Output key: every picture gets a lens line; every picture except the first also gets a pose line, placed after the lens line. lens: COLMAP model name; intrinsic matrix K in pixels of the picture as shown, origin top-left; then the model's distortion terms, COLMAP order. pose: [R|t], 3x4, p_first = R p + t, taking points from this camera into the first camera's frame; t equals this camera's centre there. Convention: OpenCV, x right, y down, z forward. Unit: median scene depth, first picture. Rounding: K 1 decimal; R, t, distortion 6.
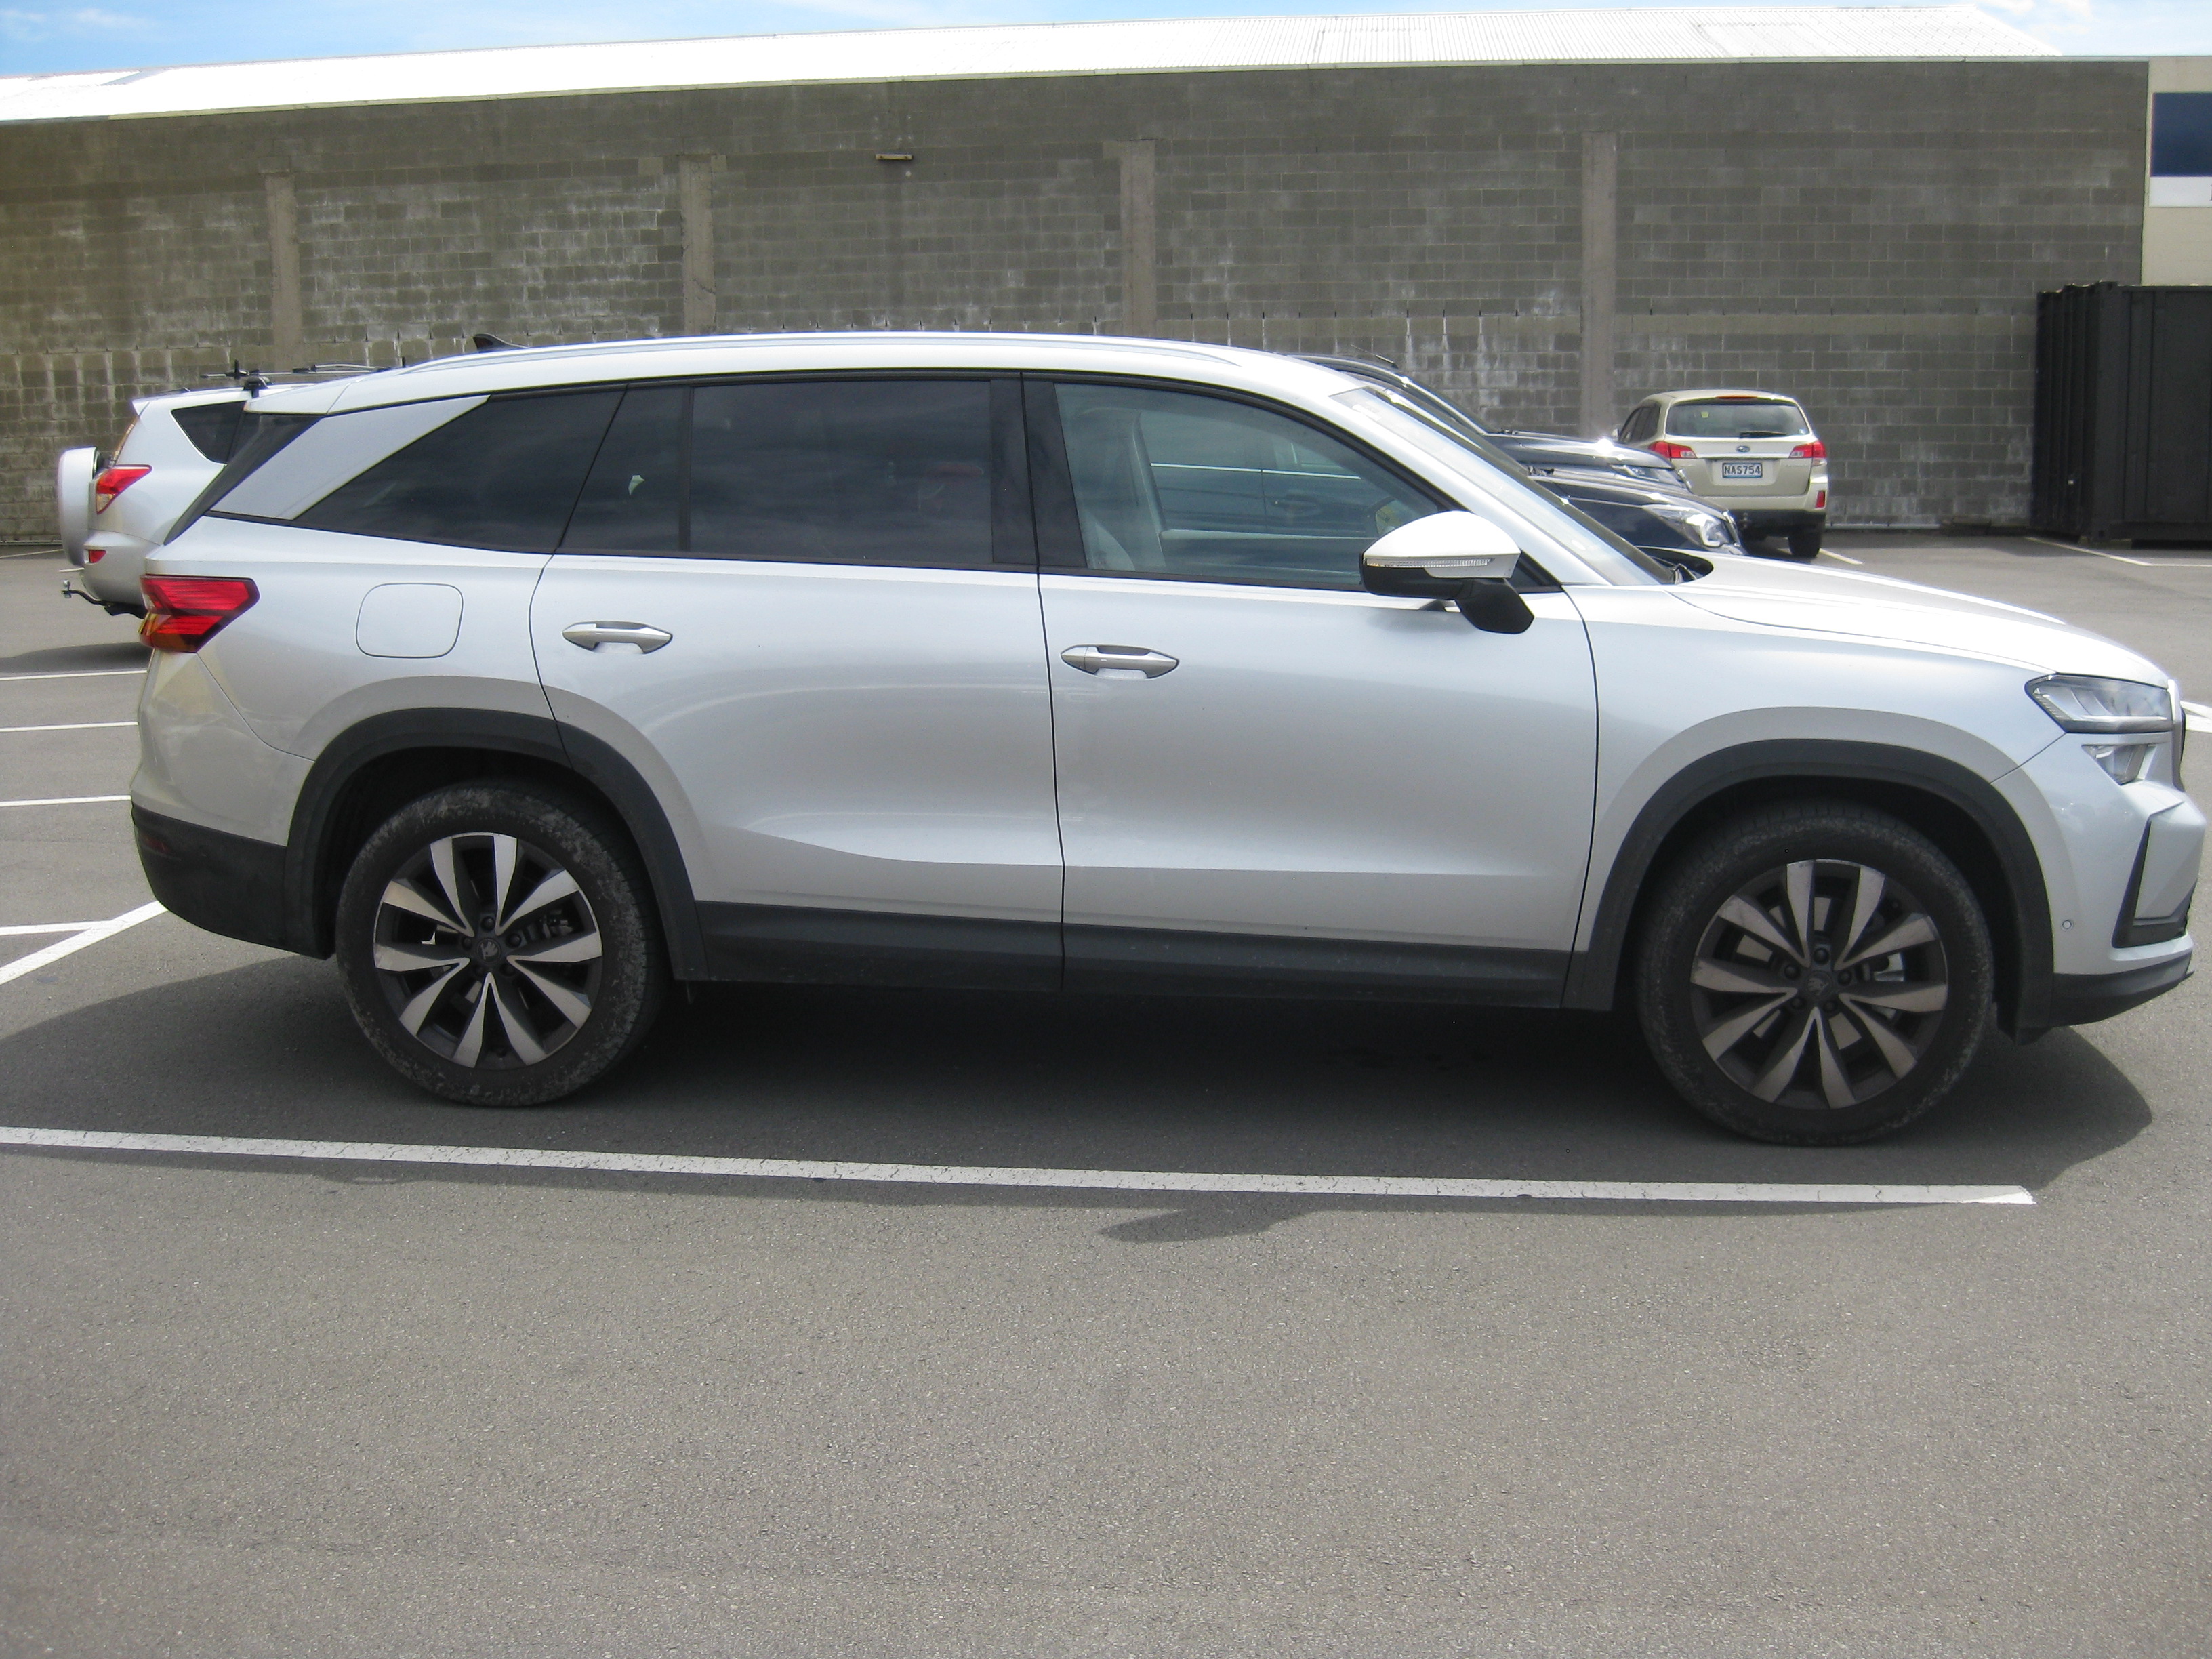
lens RADIAL K [[2383.4, 0, 1141.4], [0, 2383.4, 817.4], [0, 0, 1]] dist [-0.114283, 0.000000]
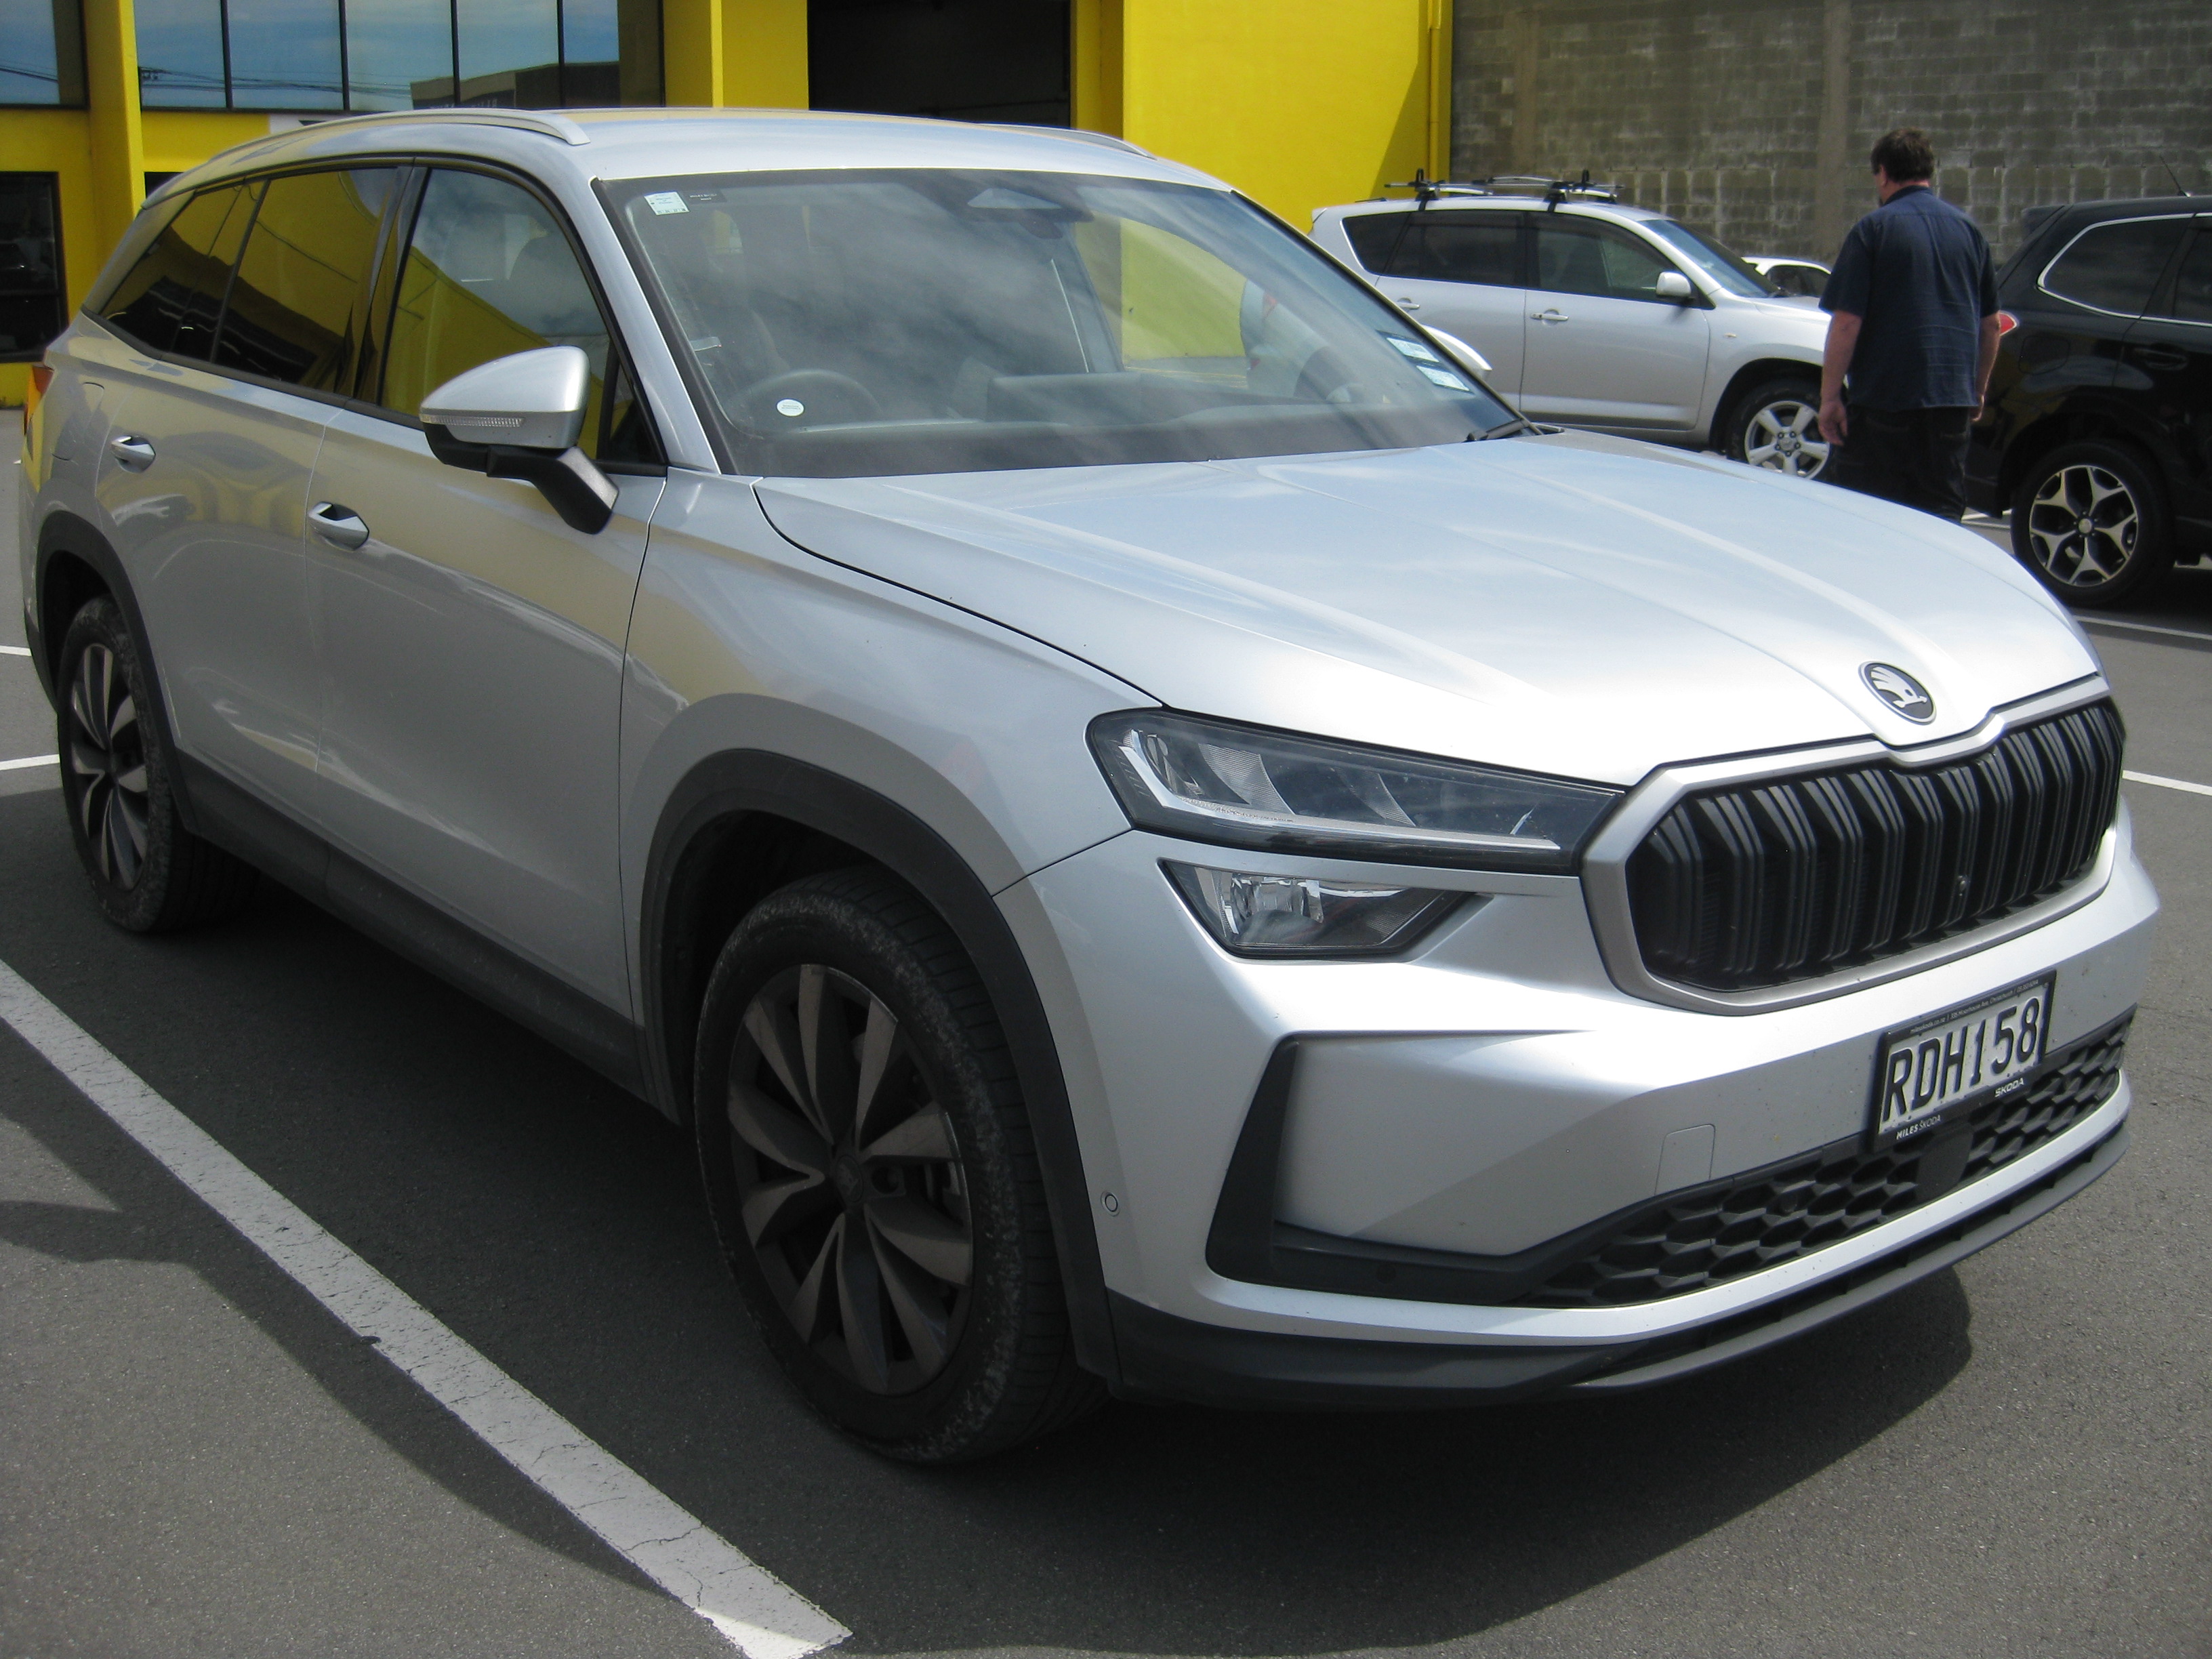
lens RADIAL K [[2383.4, 0, 1106.0], [0, 2383.4, 829.1], [0, 0, 1]] dist [-0.114283, 0.000000]
pose [[0.723847, 0.179284, -0.666260, 0.108425], [-0.130699, 0.983796, 0.122734, -0.014511], [0.677468, -0.001761, 0.735550, 0.093058]]
